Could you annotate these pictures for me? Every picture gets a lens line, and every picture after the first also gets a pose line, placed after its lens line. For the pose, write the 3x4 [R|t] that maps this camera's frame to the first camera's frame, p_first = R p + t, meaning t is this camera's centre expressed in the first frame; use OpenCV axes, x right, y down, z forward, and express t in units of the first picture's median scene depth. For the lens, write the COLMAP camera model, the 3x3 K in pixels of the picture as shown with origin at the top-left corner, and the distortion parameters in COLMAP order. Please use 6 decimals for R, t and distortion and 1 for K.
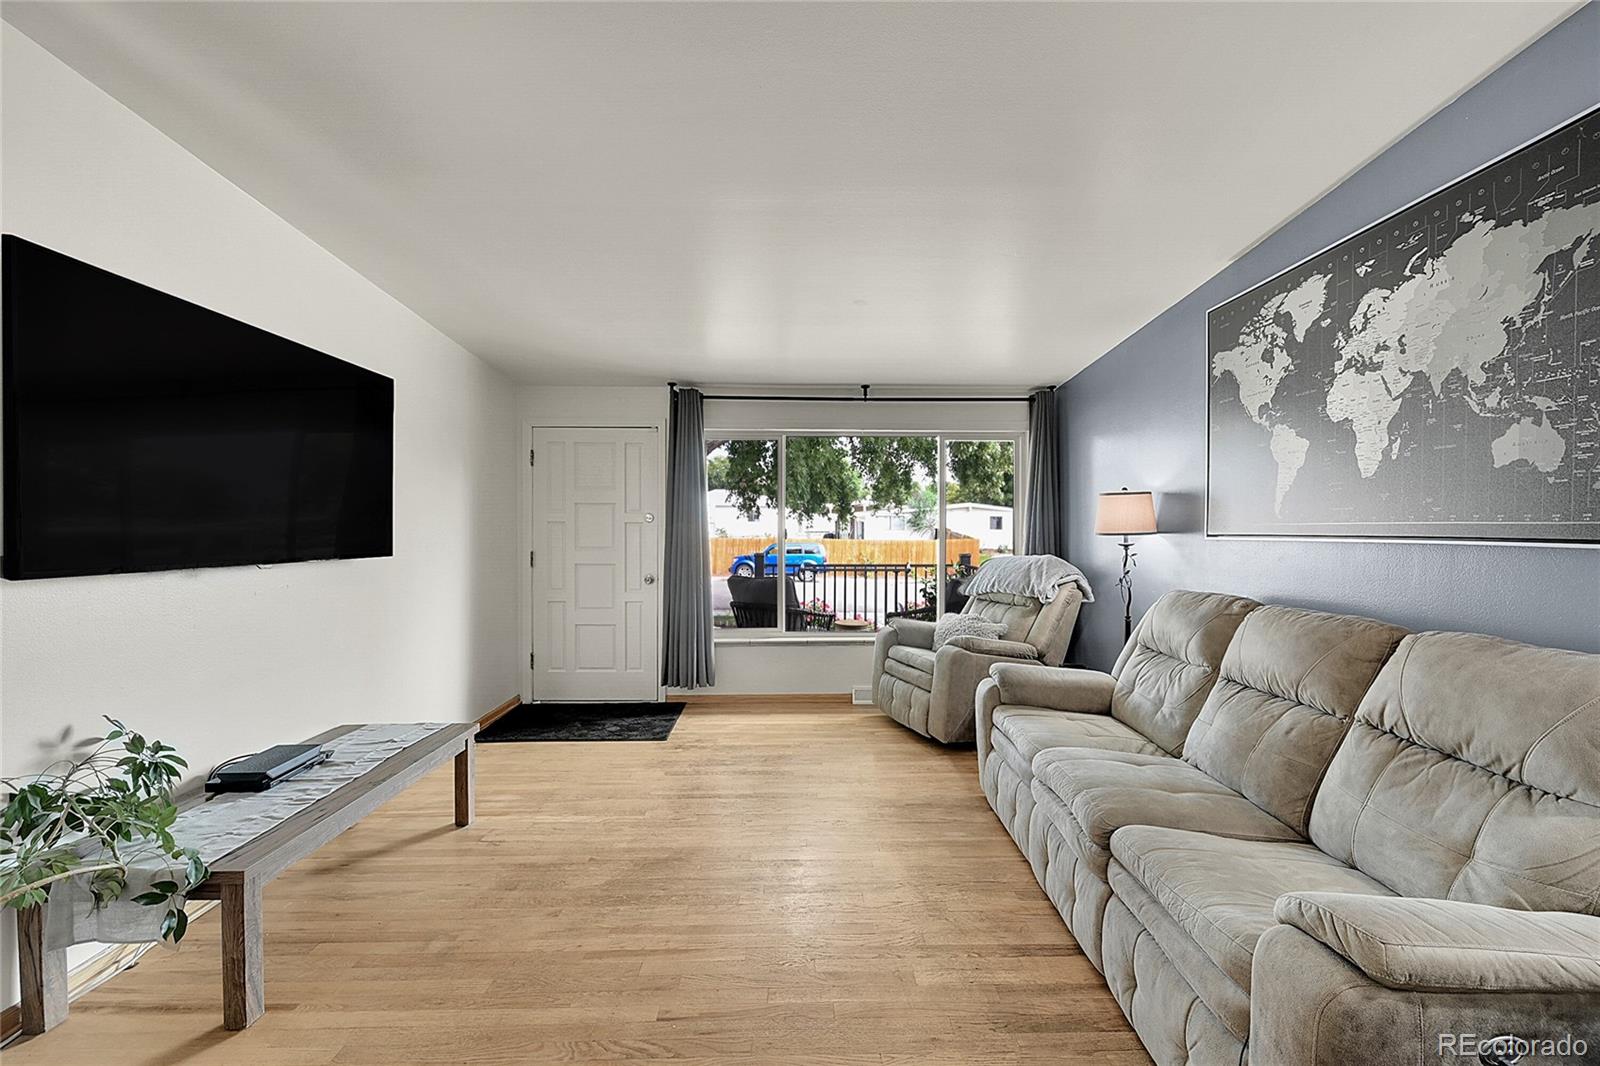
lens RADIAL K [[670.5, 0, 800.0], [0, 670.5, 533.0], [0, 0, 1]] dist [0.000758, 0.000099]
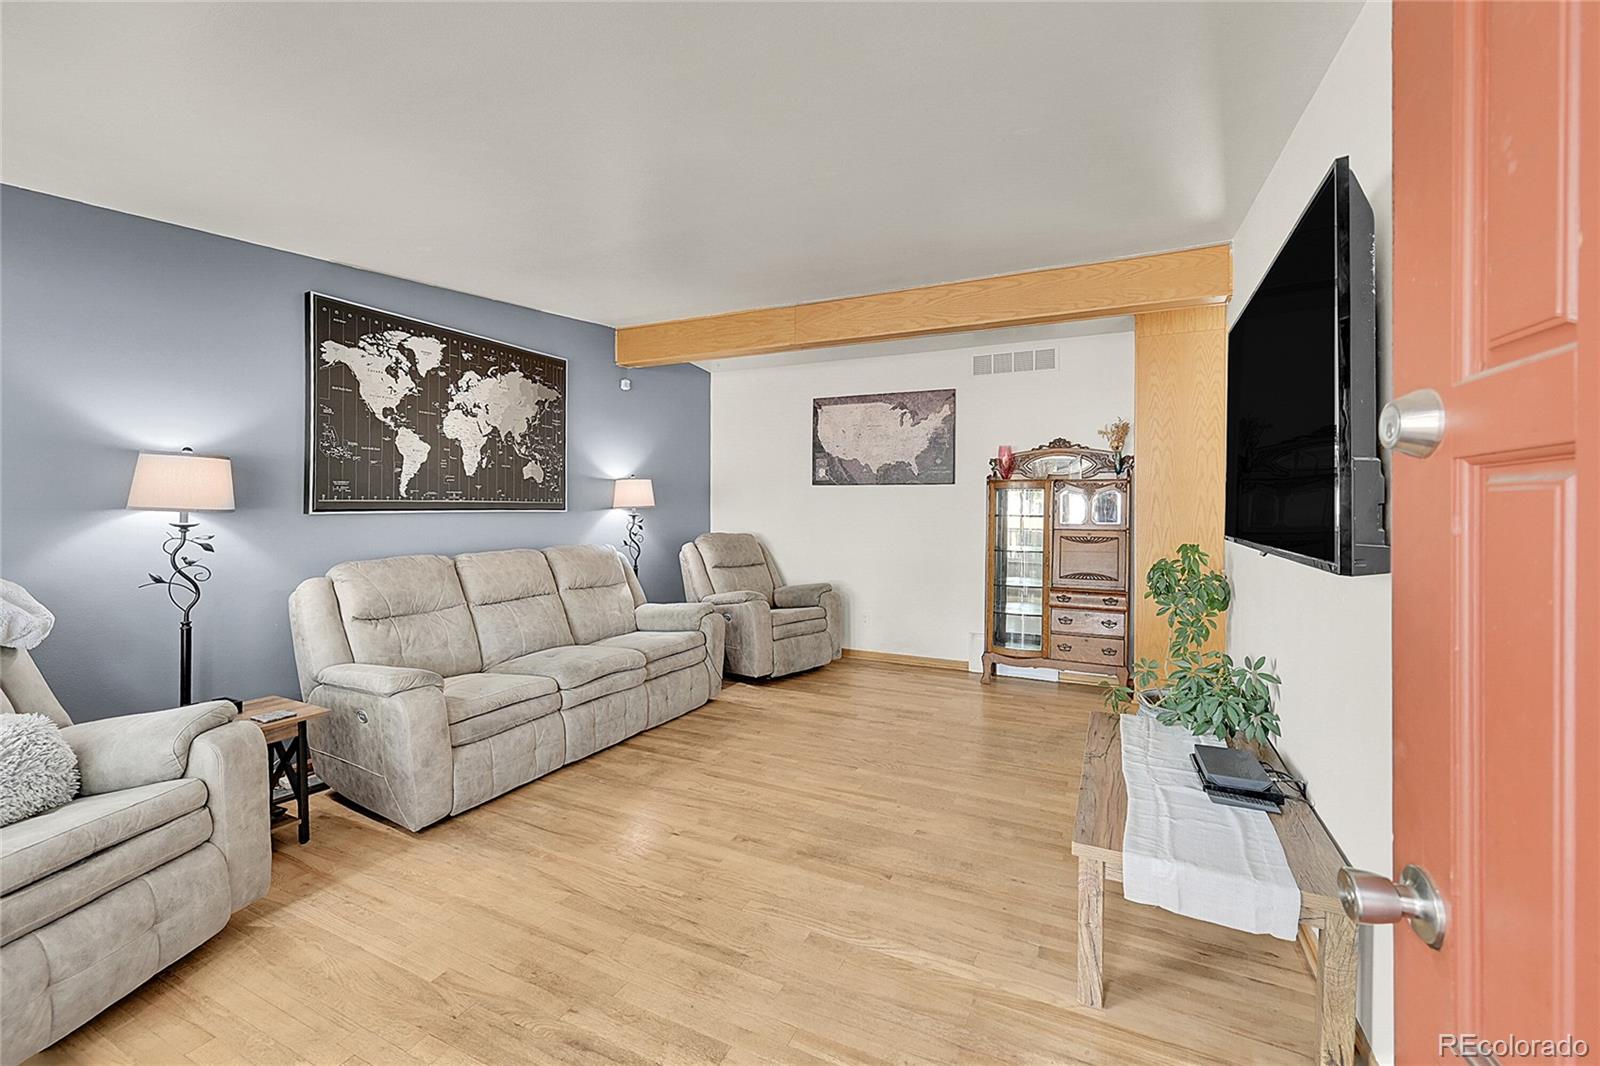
lens RADIAL K [[643.7, 0, 793.2], [0, 643.7, 508.9], [0, 0, 1]] dist [0.000381, 0.000060]
pose [[-0.894345, -0.005905, 0.447339, -0.646686], [-0.001217, 0.999941, 0.010766, -0.013409], [-0.447376, 0.009084, -0.894300, 2.033647]]
